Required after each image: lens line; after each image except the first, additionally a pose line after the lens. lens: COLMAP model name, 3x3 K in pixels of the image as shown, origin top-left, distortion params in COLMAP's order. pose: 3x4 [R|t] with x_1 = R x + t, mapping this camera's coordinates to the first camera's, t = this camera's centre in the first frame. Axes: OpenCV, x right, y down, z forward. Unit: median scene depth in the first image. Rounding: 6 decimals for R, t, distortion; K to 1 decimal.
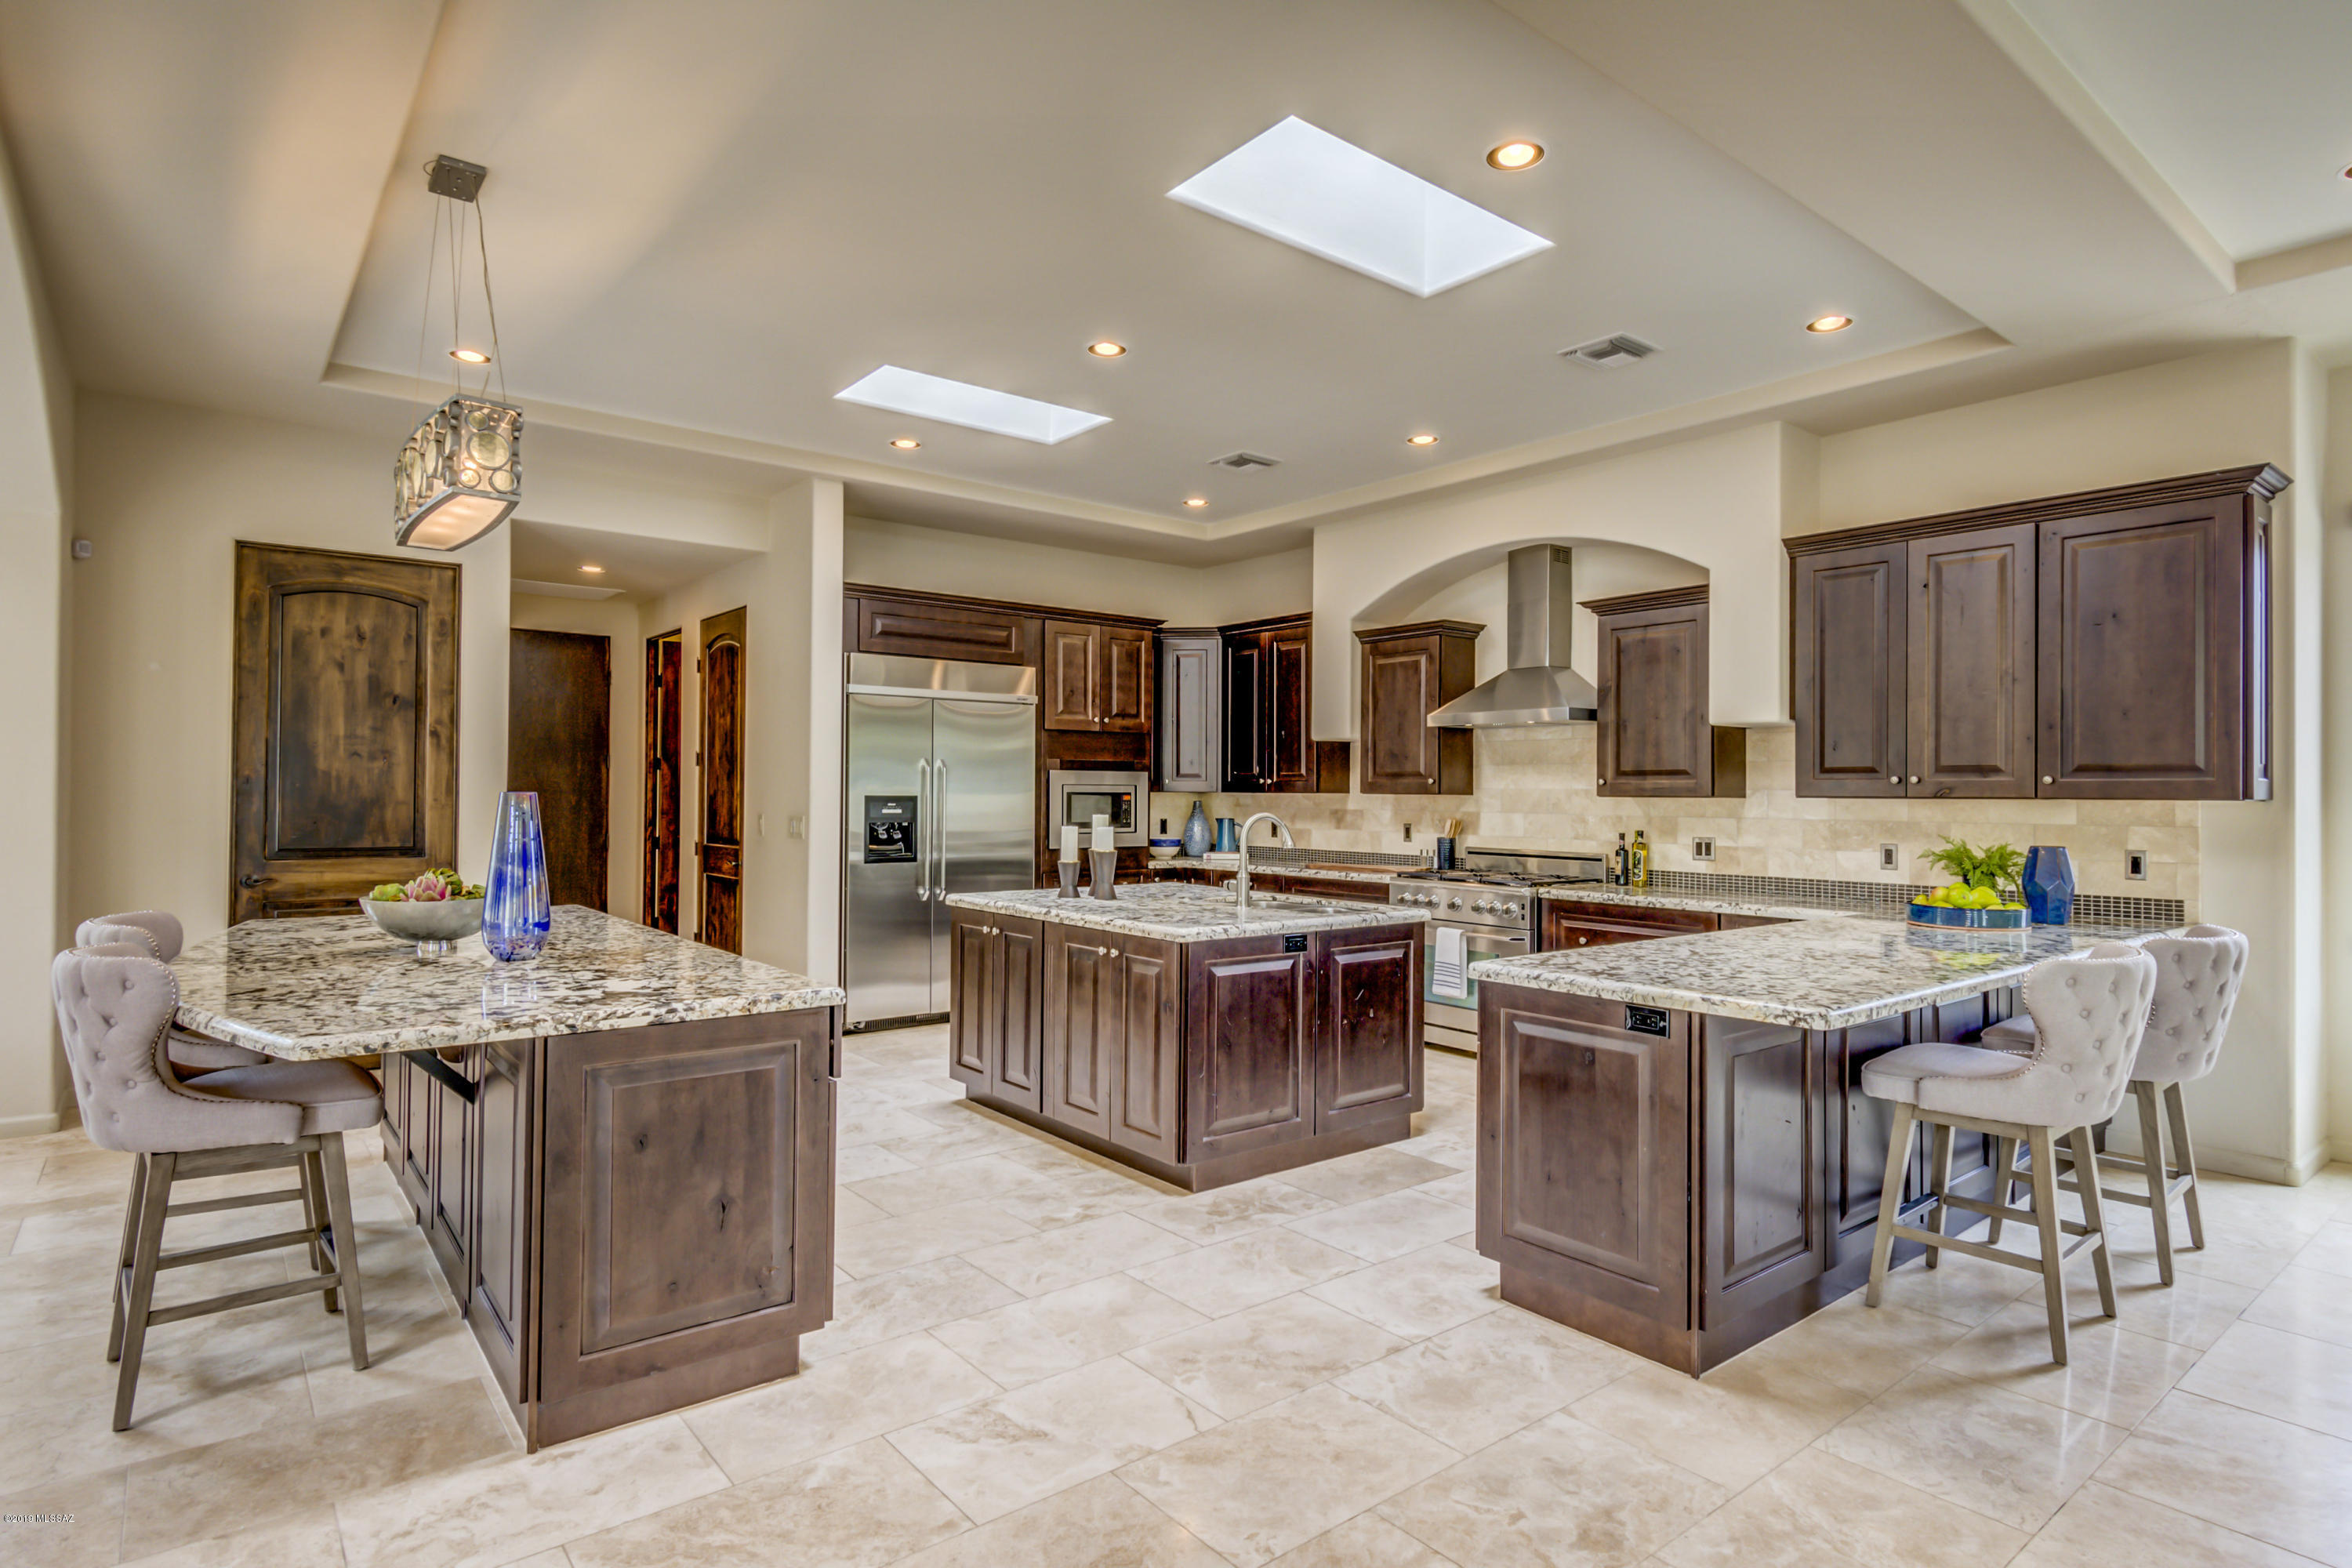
lens RADIAL K [[1242.1, 0, 1185.8], [0, 1242.1, 777.2], [0, 0, 1]] dist [0.005393, -0.001481]
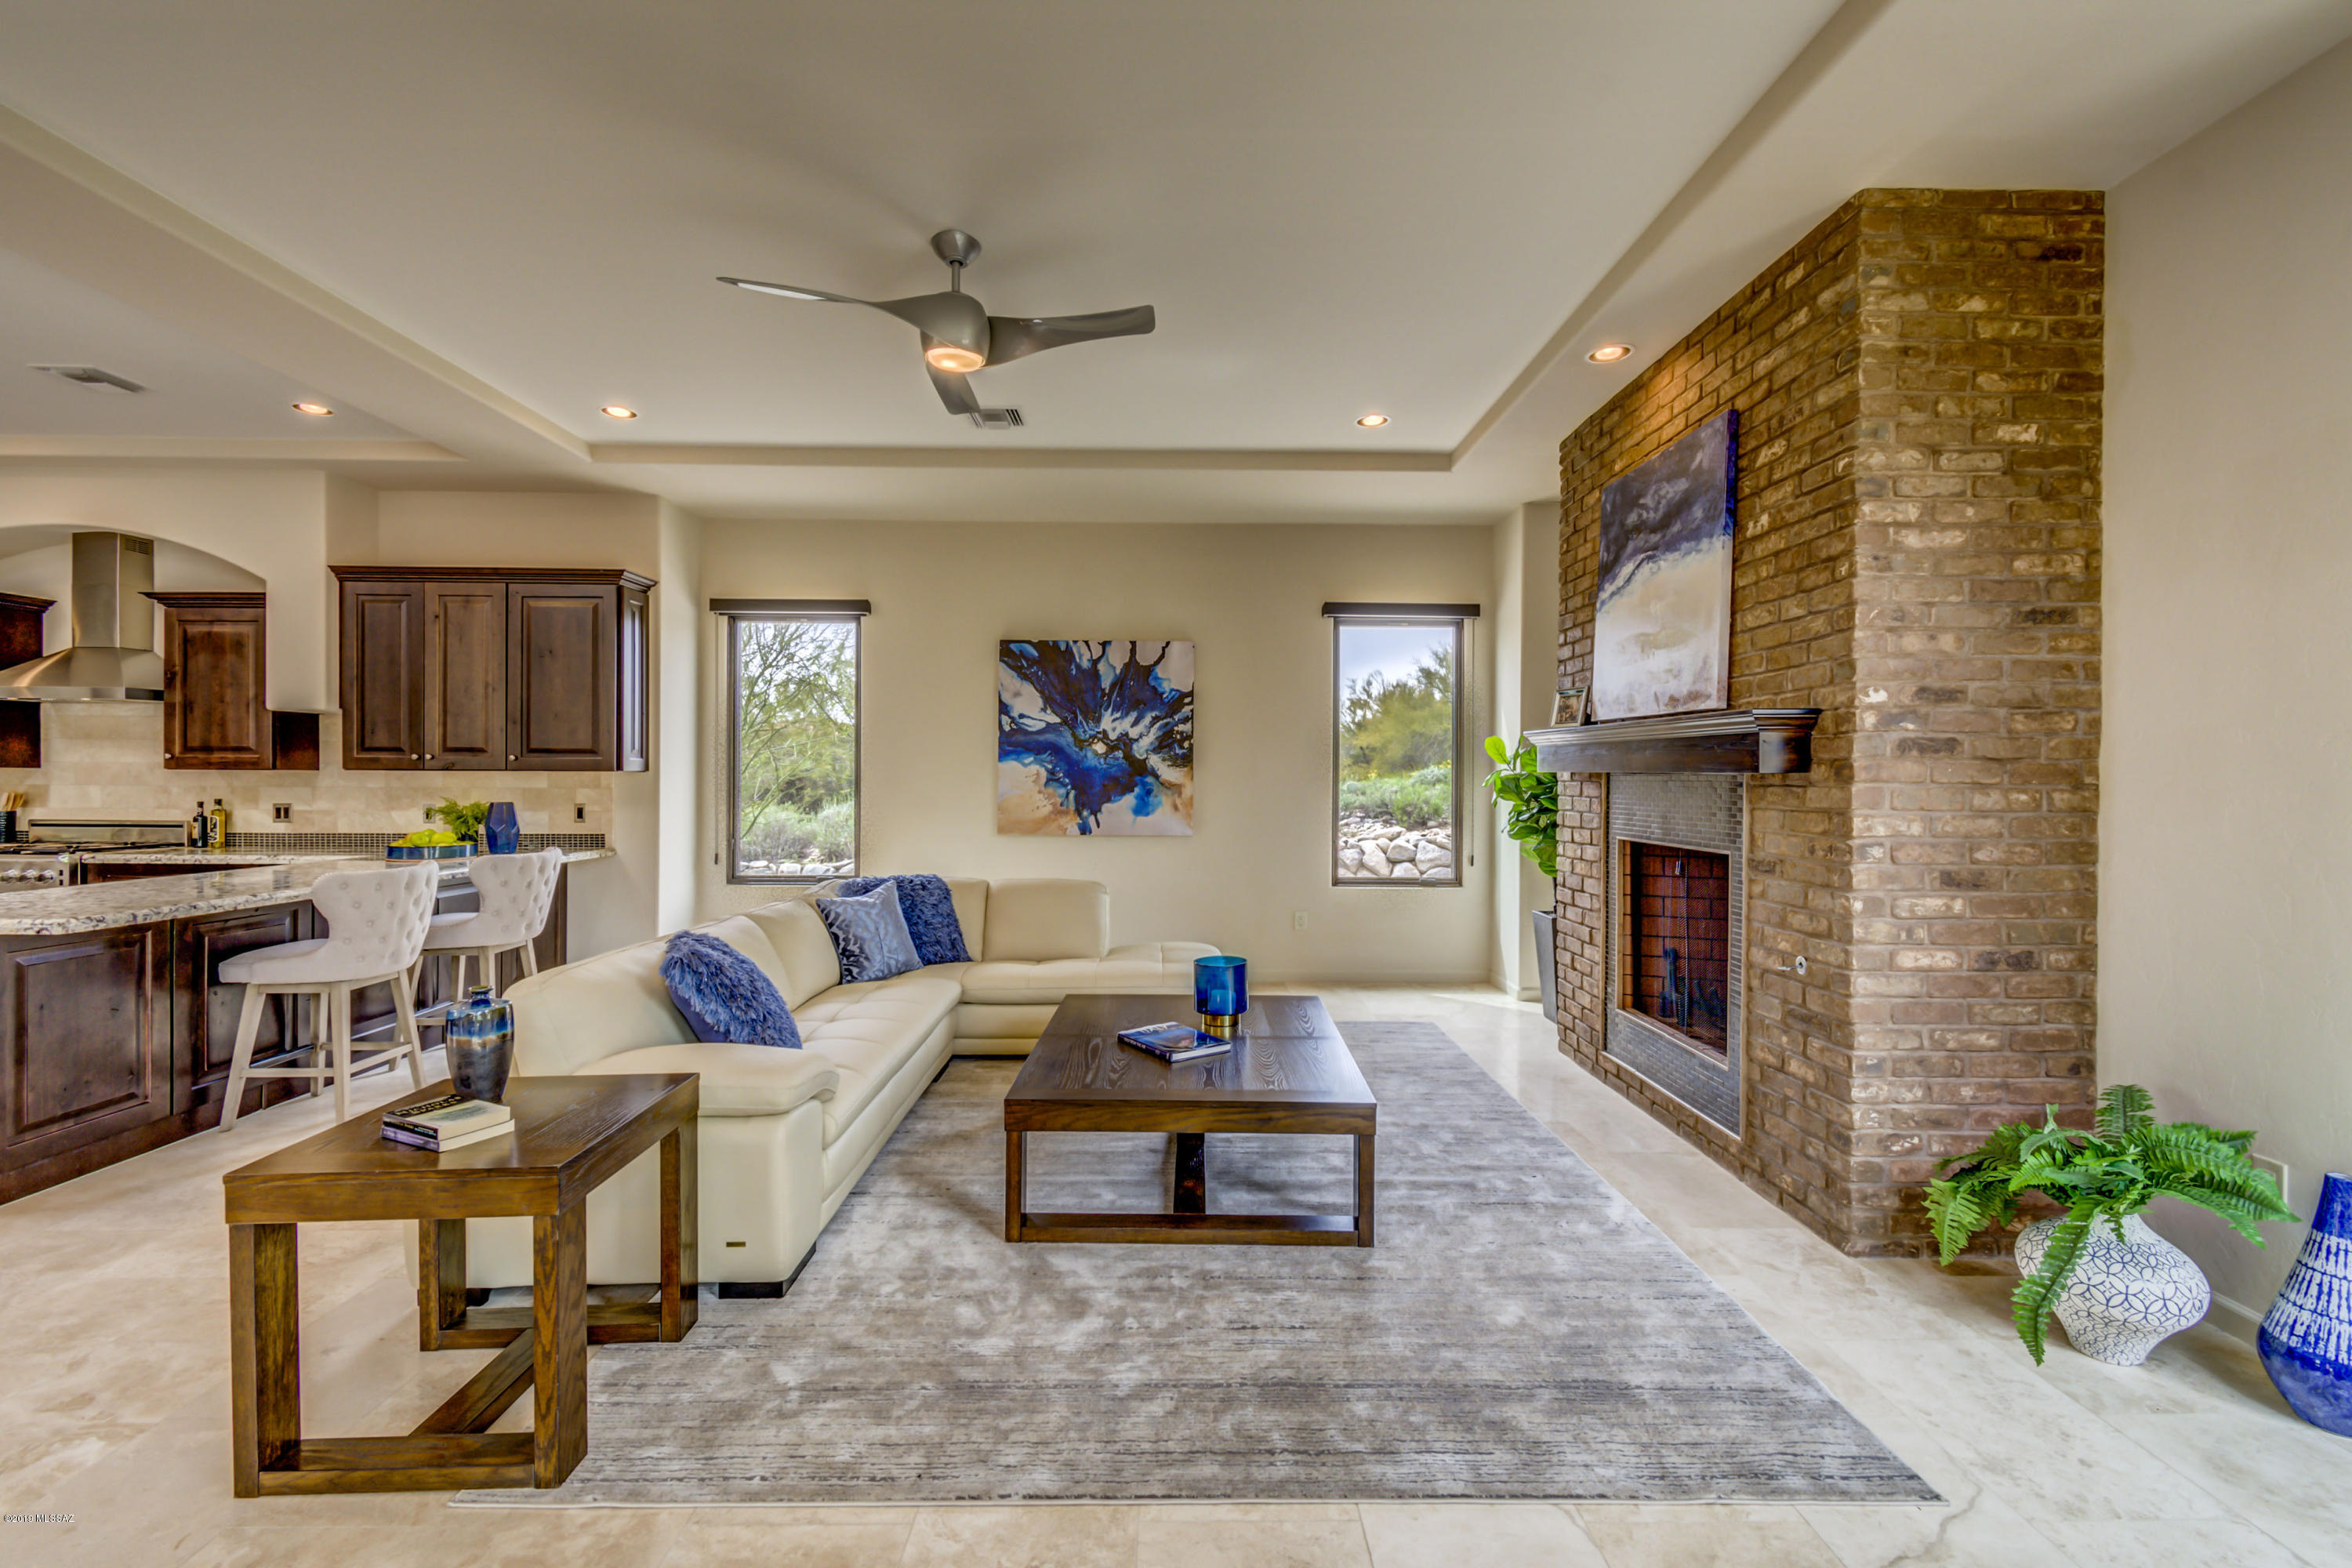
lens RADIAL K [[1030.3, 0, 1188.8], [0, 1030.3, 780.2], [0, 0, 1]] dist [0.006654, -0.004690]
pose [[0.603515, -0.007138, 0.797320, 0.153798], [-0.011660, 0.999774, 0.017777, -0.001801], [-0.797267, -0.020025, 0.603295, -0.305925]]
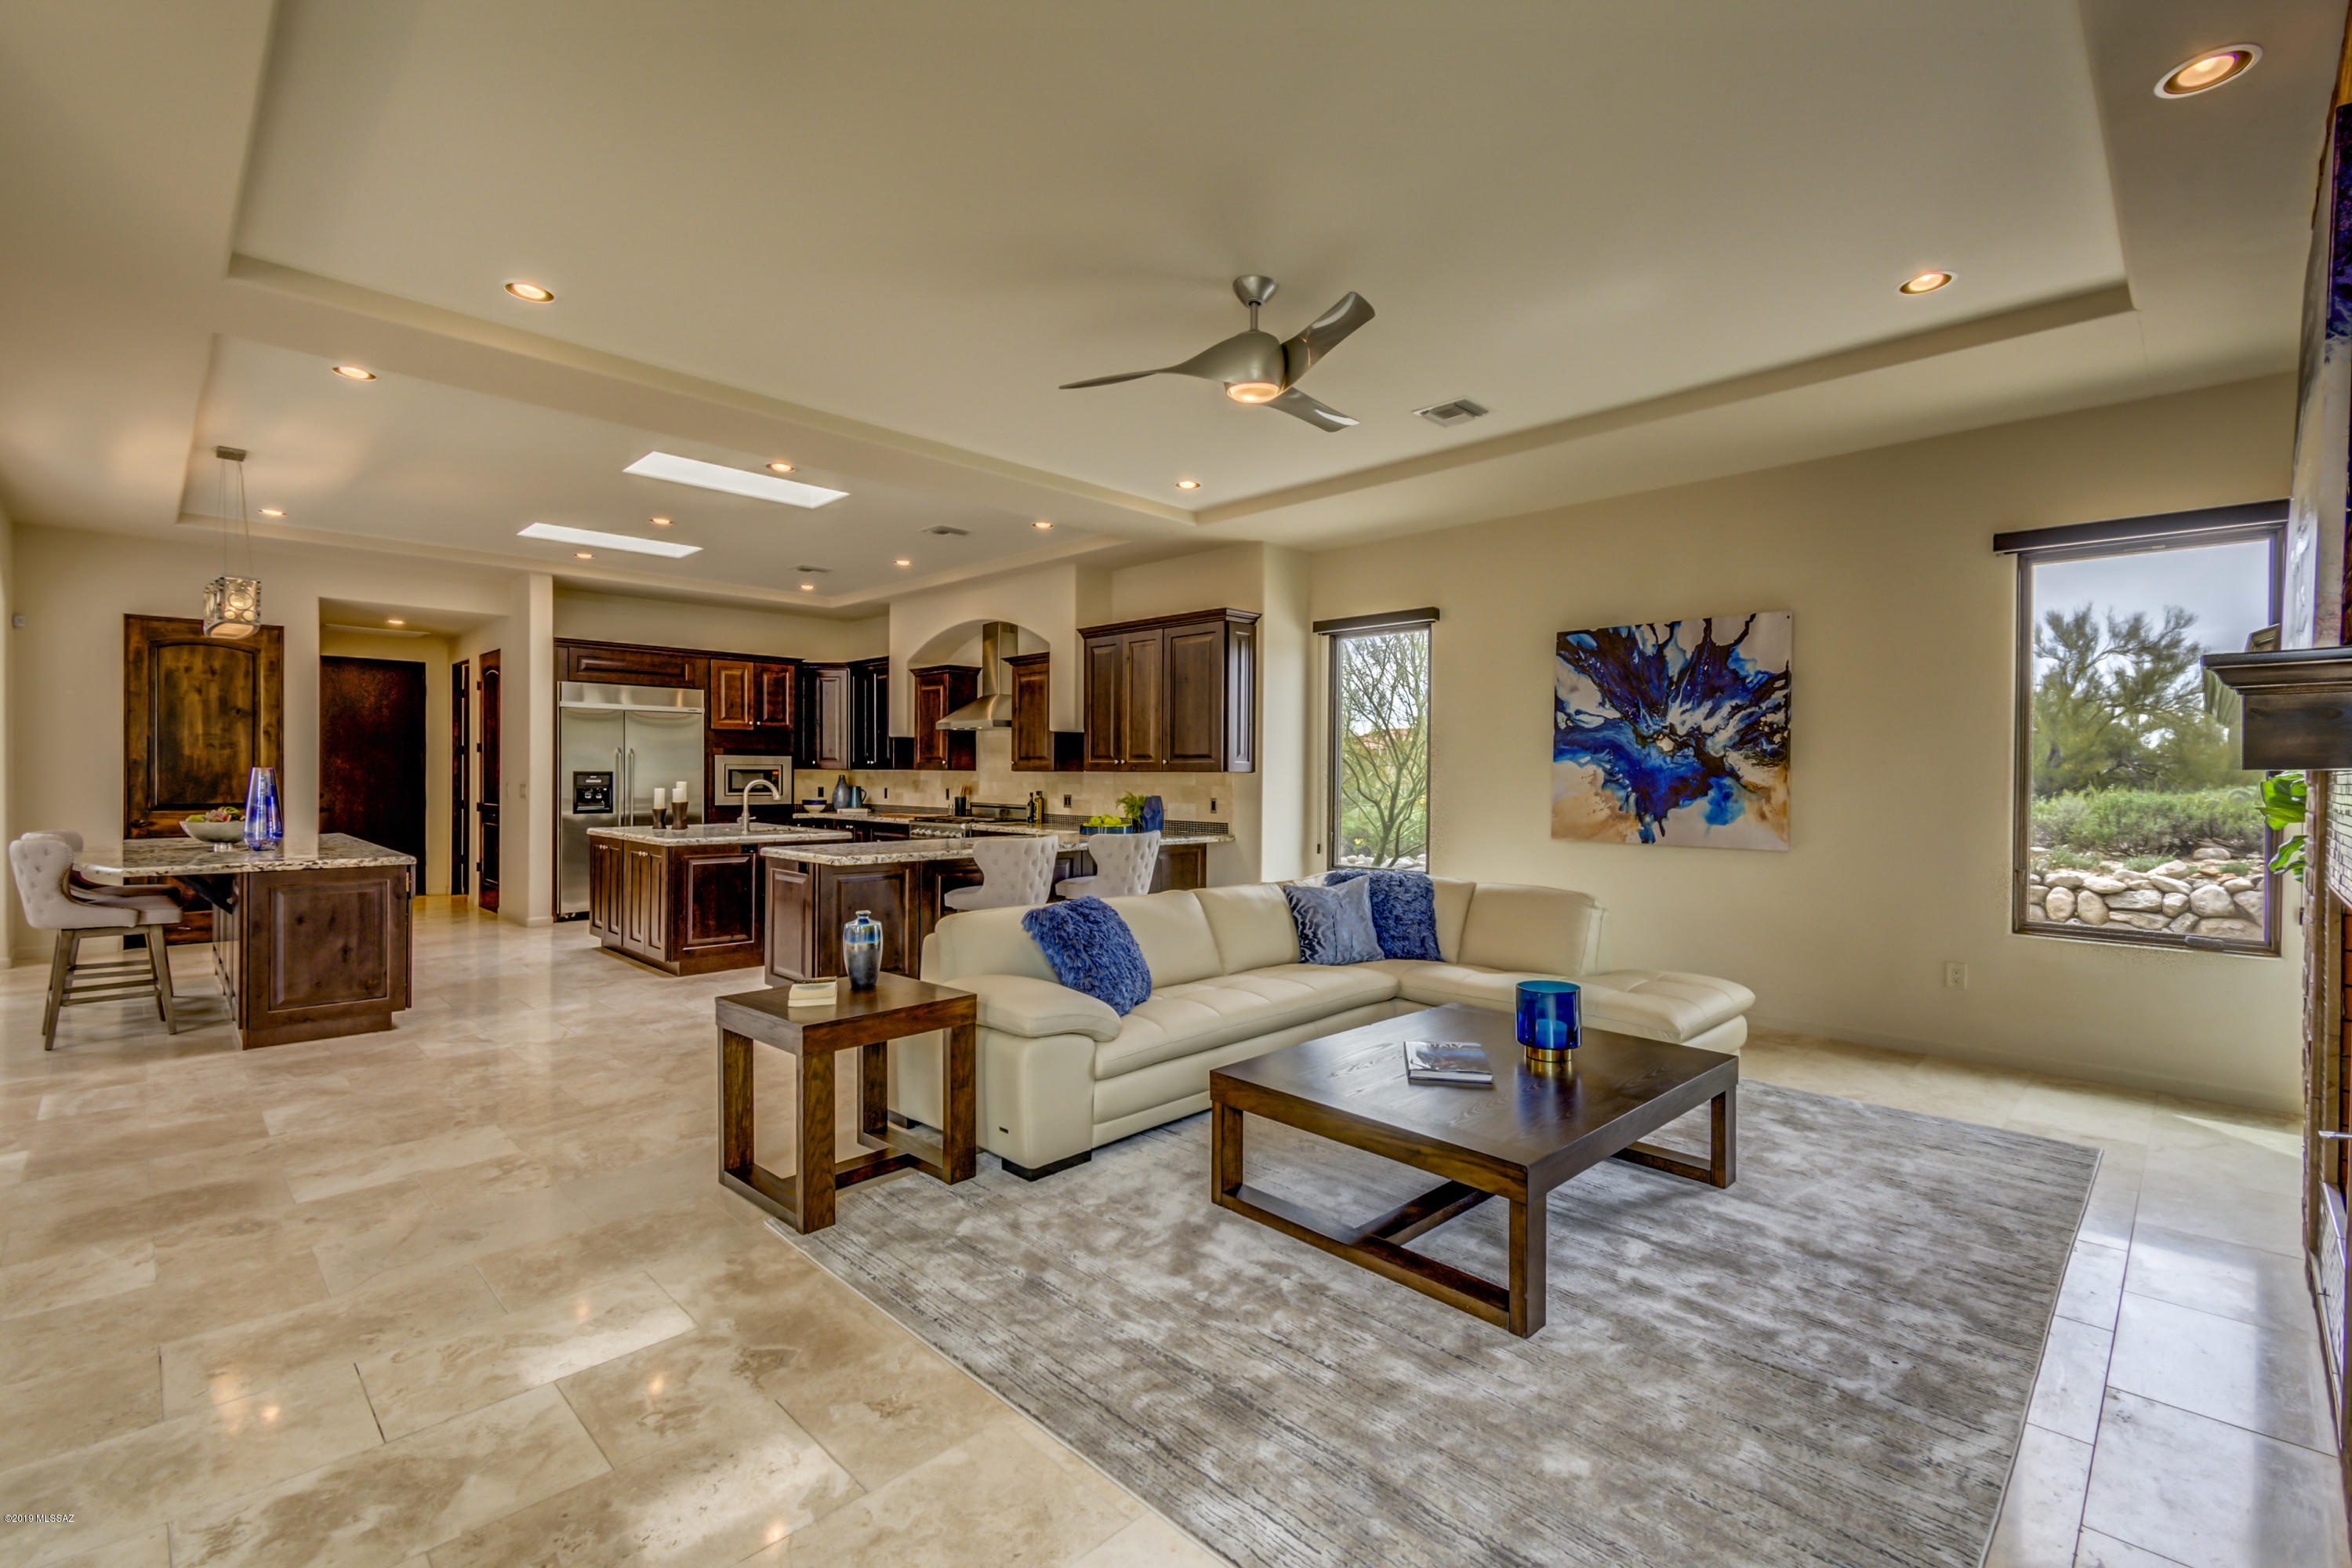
lens RADIAL K [[1030.3, 0, 1185.0], [0, 1030.3, 779.3], [0, 0, 1]] dist [0.006654, -0.004690]
pose [[0.992626, -0.001531, 0.121209, 0.415001], [-0.000854, 0.999807, 0.019627, -0.001842], [-0.121216, -0.019586, 0.992433, -0.471075]]
